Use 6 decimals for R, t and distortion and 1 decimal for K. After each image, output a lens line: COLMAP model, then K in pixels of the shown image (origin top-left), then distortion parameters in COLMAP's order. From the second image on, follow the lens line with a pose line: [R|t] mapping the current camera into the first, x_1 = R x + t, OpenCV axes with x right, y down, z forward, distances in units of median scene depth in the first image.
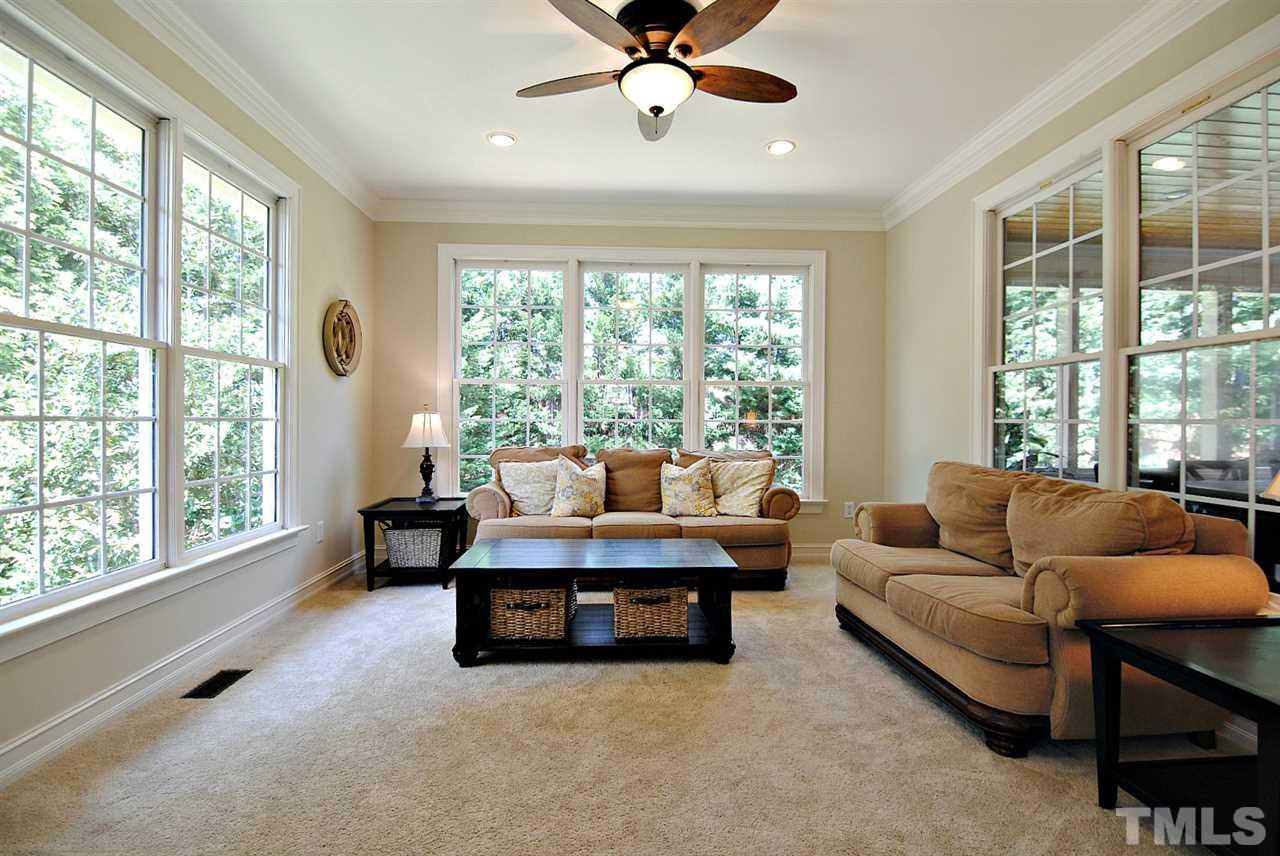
lens RADIAL K [[627.0, 0, 639.2], [0, 627.0, 422.0], [0, 0, 1]] dist [-0.001839, -0.012785]
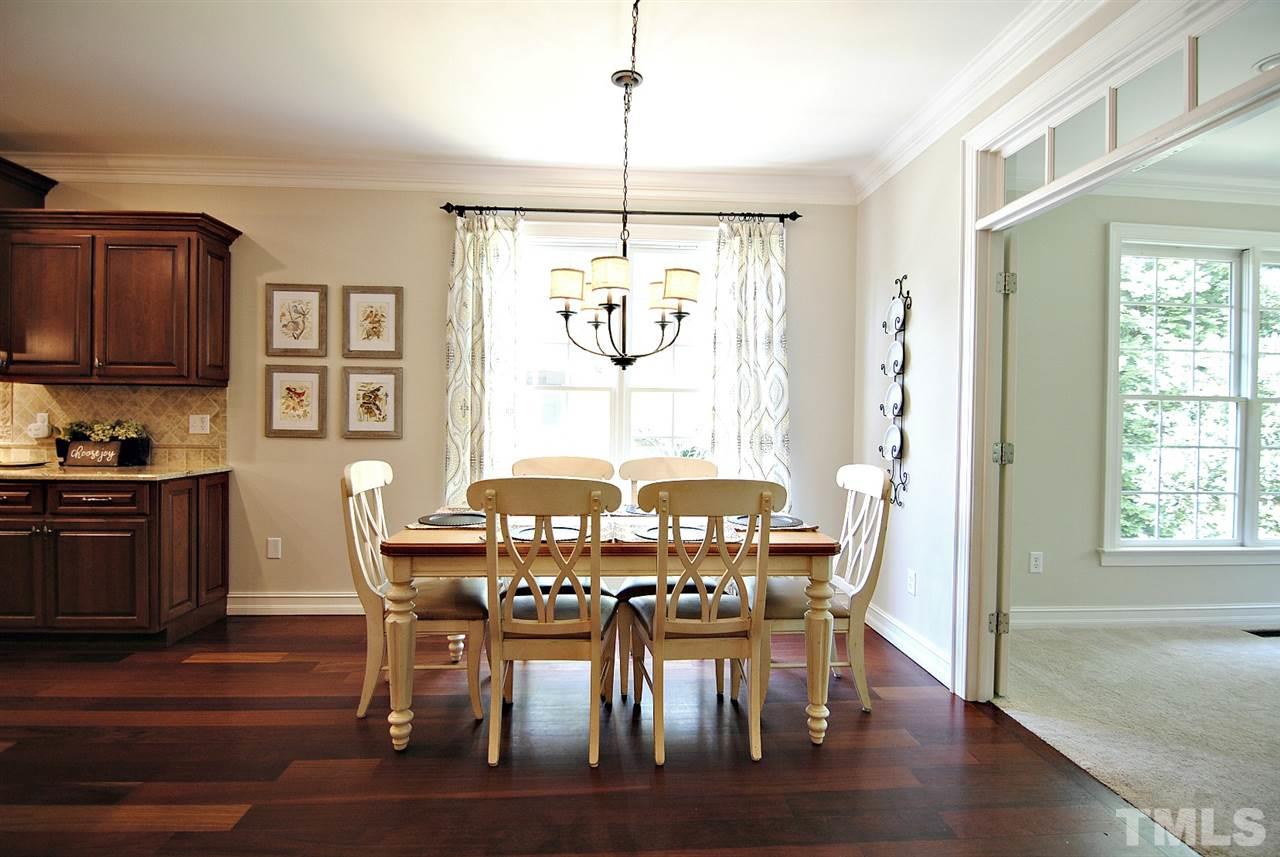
lens RADIAL K [[627.0, 0, 639.2], [0, 627.0, 422.5], [0, 0, 1]] dist [-0.001839, -0.012785]
pose [[0.015213, 0.005152, -0.999871, 0.721159], [-0.020160, 0.999785, 0.004845, -0.044508], [0.999681, 0.020084, 0.015313, -0.495106]]
